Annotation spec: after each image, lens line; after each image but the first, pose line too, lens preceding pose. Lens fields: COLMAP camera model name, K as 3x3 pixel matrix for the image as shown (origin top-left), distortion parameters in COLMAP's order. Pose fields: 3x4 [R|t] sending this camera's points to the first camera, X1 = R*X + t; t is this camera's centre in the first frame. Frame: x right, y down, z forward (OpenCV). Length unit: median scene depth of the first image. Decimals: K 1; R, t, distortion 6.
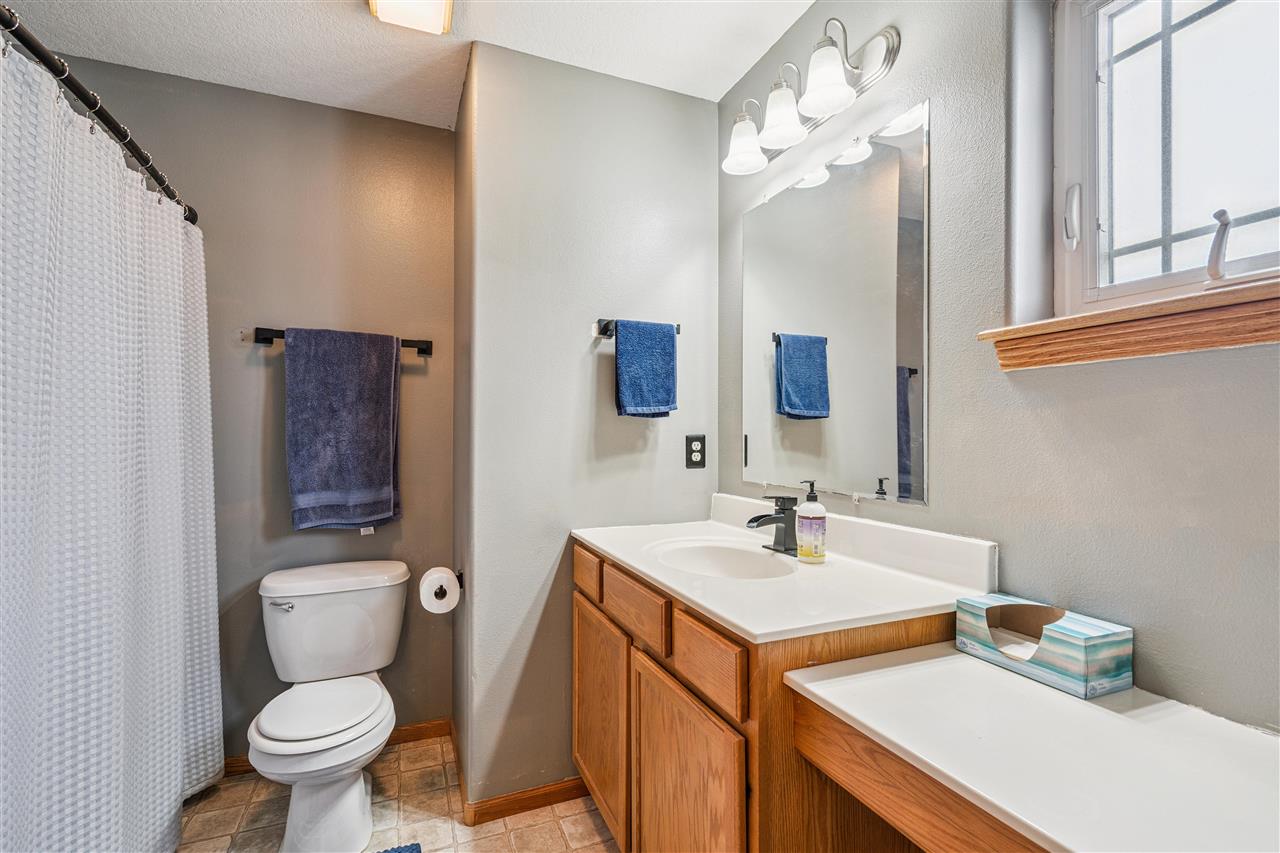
lens RADIAL K [[583.1, 0, 641.0], [0, 583.1, 434.2], [0, 0, 1]] dist [-0.001661, 0.001231]
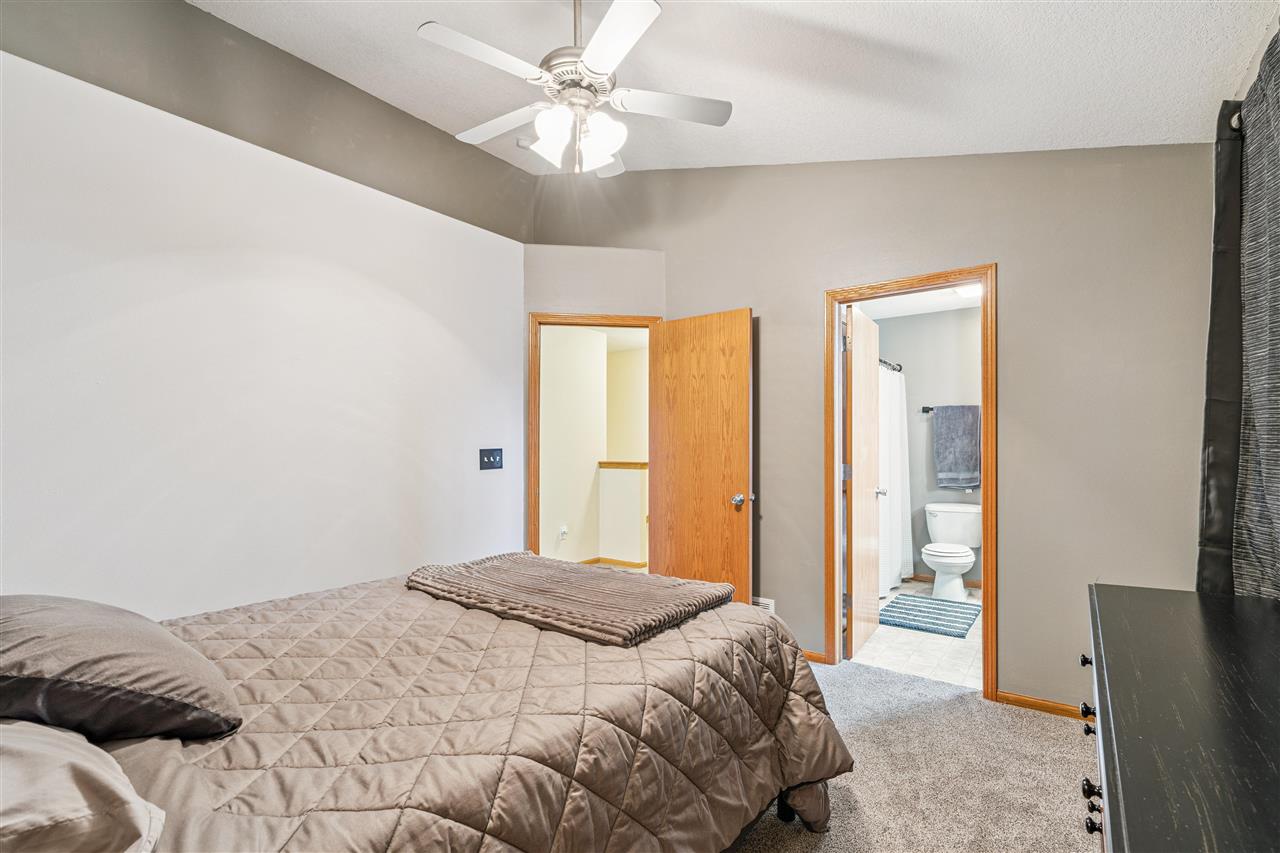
lens RADIAL K [[583.1, 0, 641.0], [0, 583.1, 434.2], [0, 0, 1]] dist [-0.001661, 0.001231]
pose [[0.505511, -0.016978, -0.862653, 0.909851], [0.003296, 0.999837, -0.017746, -0.022005], [0.862814, 0.006127, 0.505485, -1.345934]]
